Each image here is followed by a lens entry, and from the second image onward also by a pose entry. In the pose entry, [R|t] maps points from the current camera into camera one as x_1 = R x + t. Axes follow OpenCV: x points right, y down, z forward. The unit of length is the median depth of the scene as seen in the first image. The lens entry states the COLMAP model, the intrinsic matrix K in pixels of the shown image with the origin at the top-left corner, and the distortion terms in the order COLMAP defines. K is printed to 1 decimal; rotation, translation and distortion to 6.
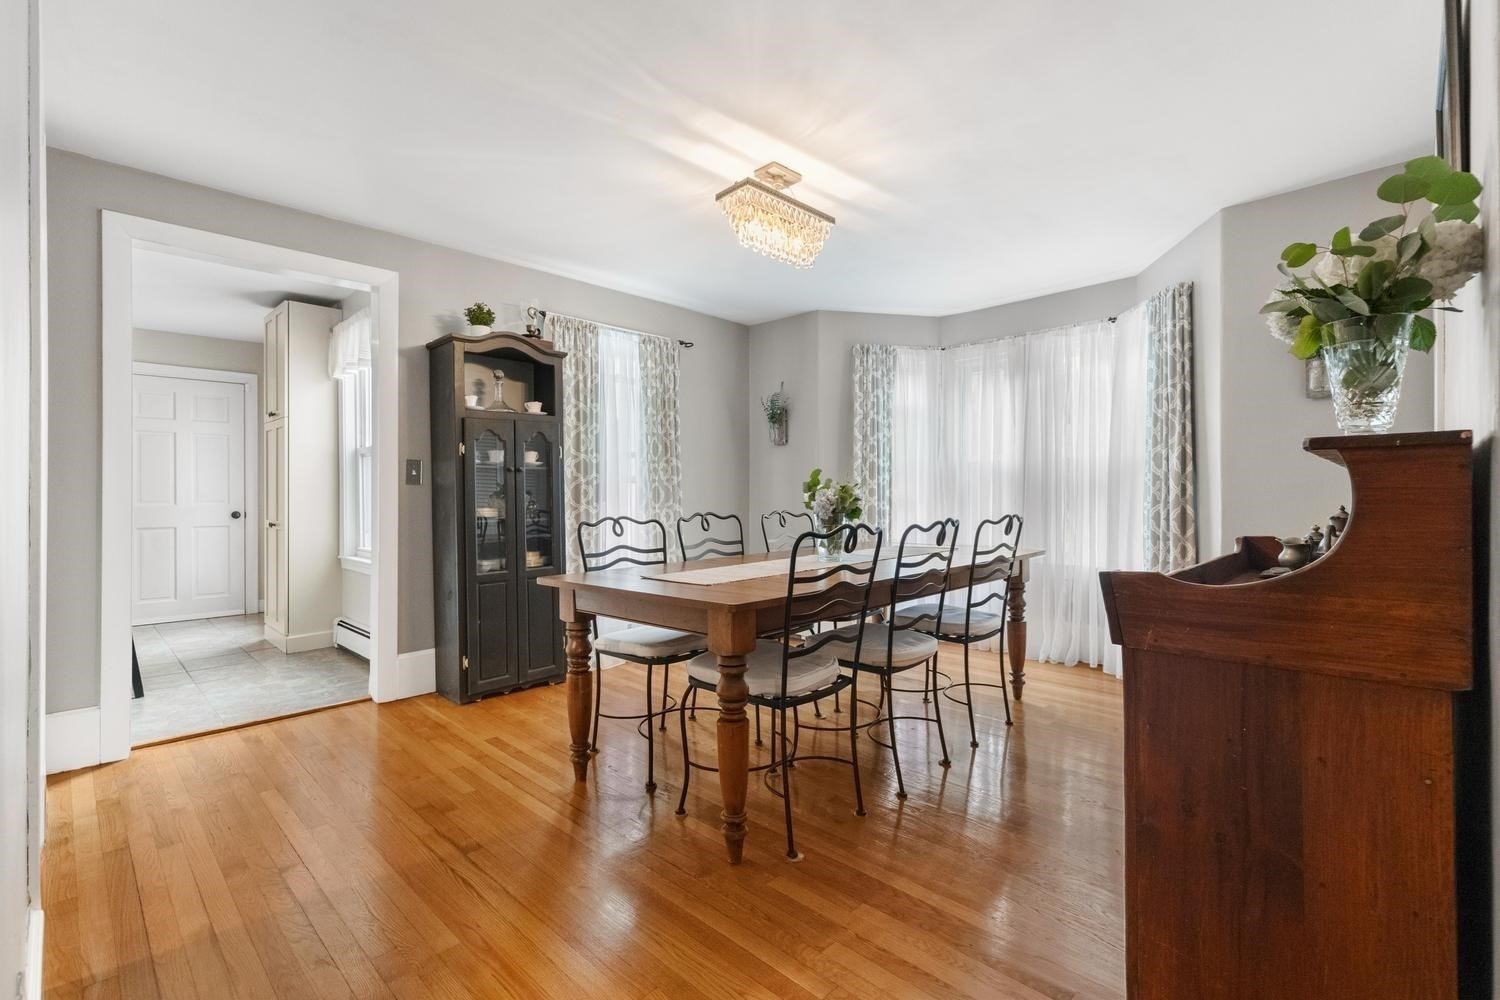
lens RADIAL K [[682.2, 0, 758.5], [0, 682.2, 505.6], [0, 0, 1]] dist [0.005916, -0.001110]
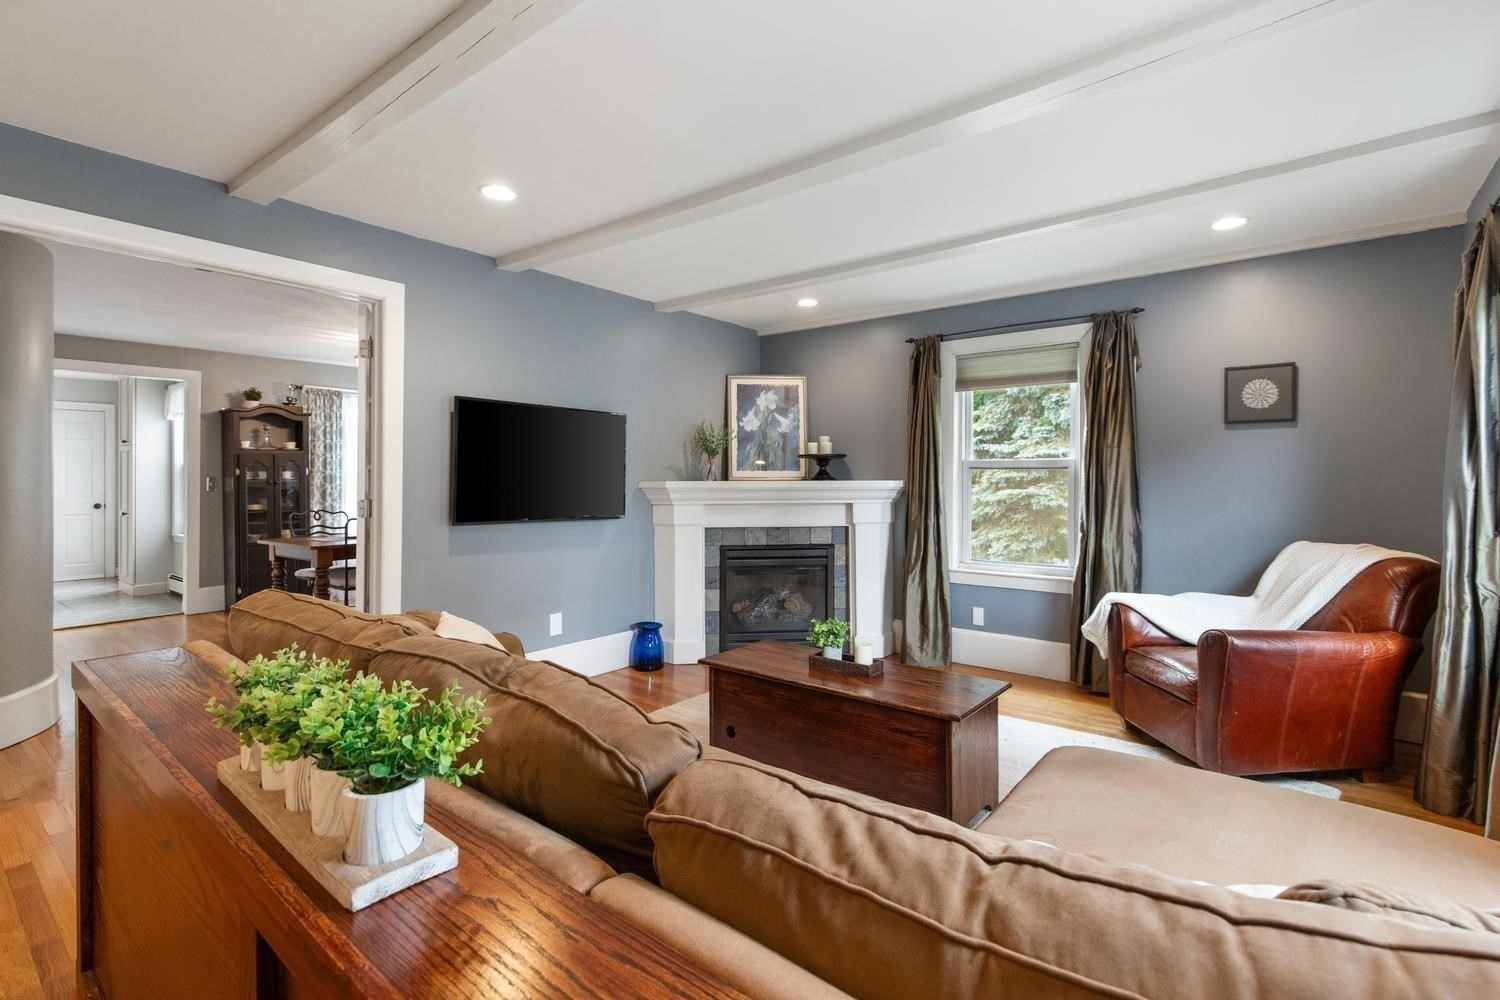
lens RADIAL K [[682.2, 0, 744.1], [0, 682.2, 485.5], [0, 0, 1]] dist [0.005916, -0.001110]
pose [[0.994141, 0.002346, 0.108062, 0.616681], [-0.001864, 0.999988, -0.004559, -0.036869], [-0.108071, 0.004331, 0.994134, -0.827376]]
